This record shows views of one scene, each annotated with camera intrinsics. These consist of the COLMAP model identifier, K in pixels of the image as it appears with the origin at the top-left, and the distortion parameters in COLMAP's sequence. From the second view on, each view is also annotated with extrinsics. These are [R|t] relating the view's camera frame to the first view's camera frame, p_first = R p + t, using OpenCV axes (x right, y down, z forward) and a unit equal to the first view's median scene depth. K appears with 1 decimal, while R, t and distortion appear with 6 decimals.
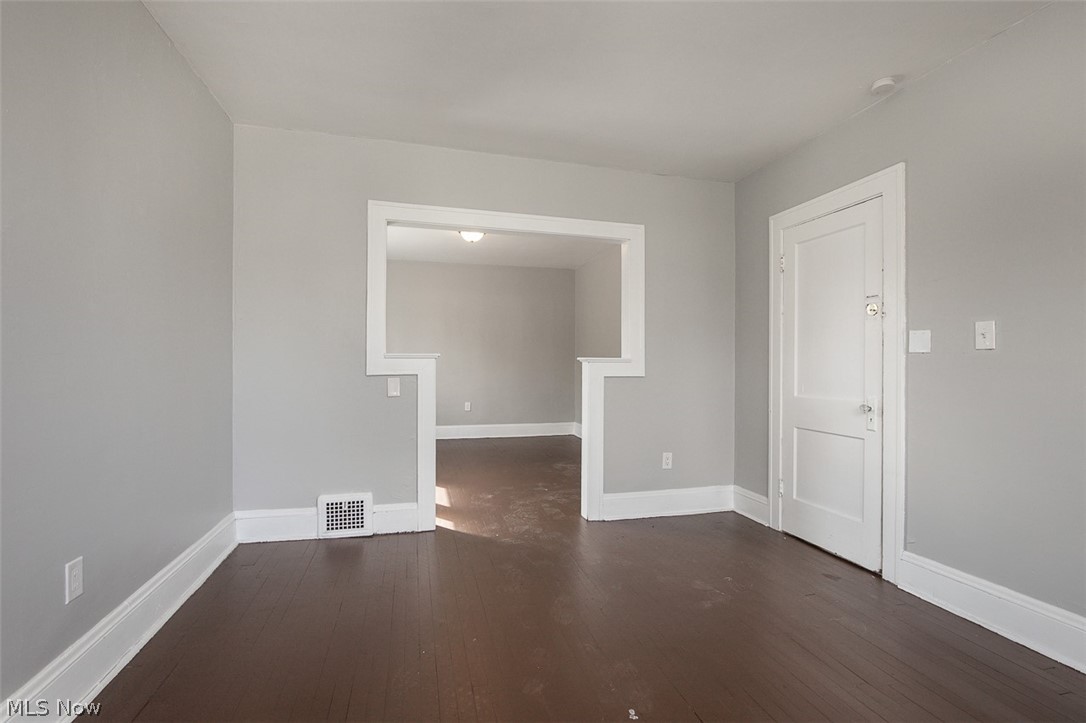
lens RADIAL K [[503.5, 0, 530.5], [0, 503.5, 358.1], [0, 0, 1]] dist [-0.000634, 0.000401]
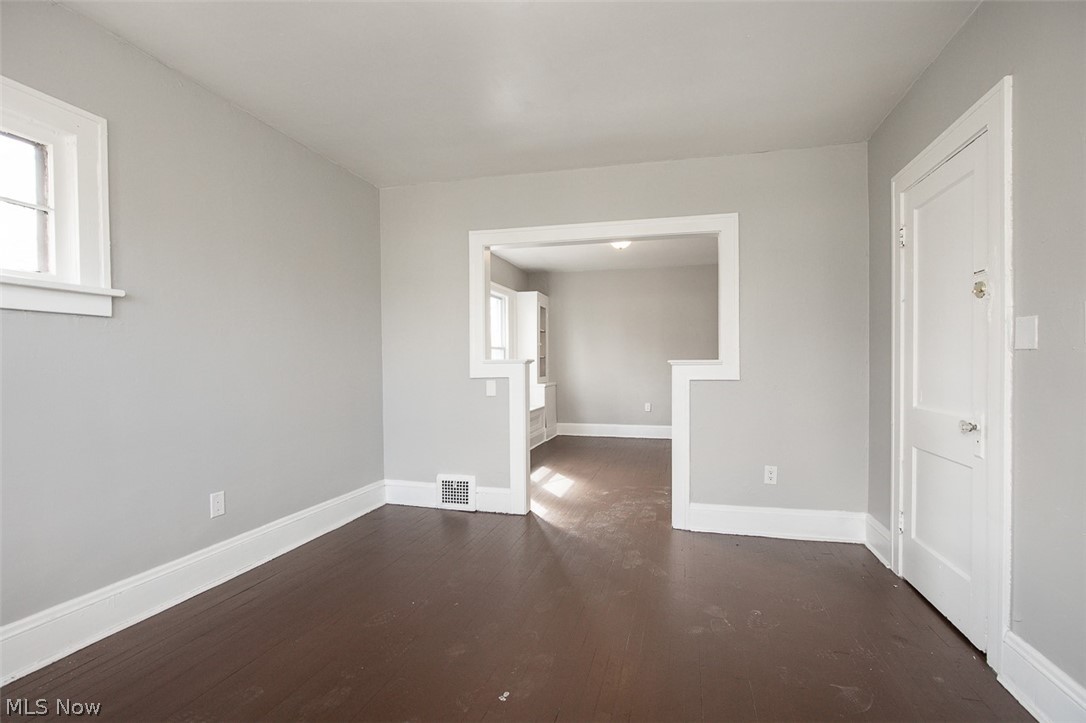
lens RADIAL K [[483.7, 0, 543.0], [0, 483.7, 361.5], [0, 0, 1]] dist [-0.000171, 0.000426]
pose [[0.873210, -0.014861, -0.487117, 0.386637], [0.017207, 0.999852, 0.000341, -0.003564], [0.487040, -0.008679, 0.873337, 0.071521]]
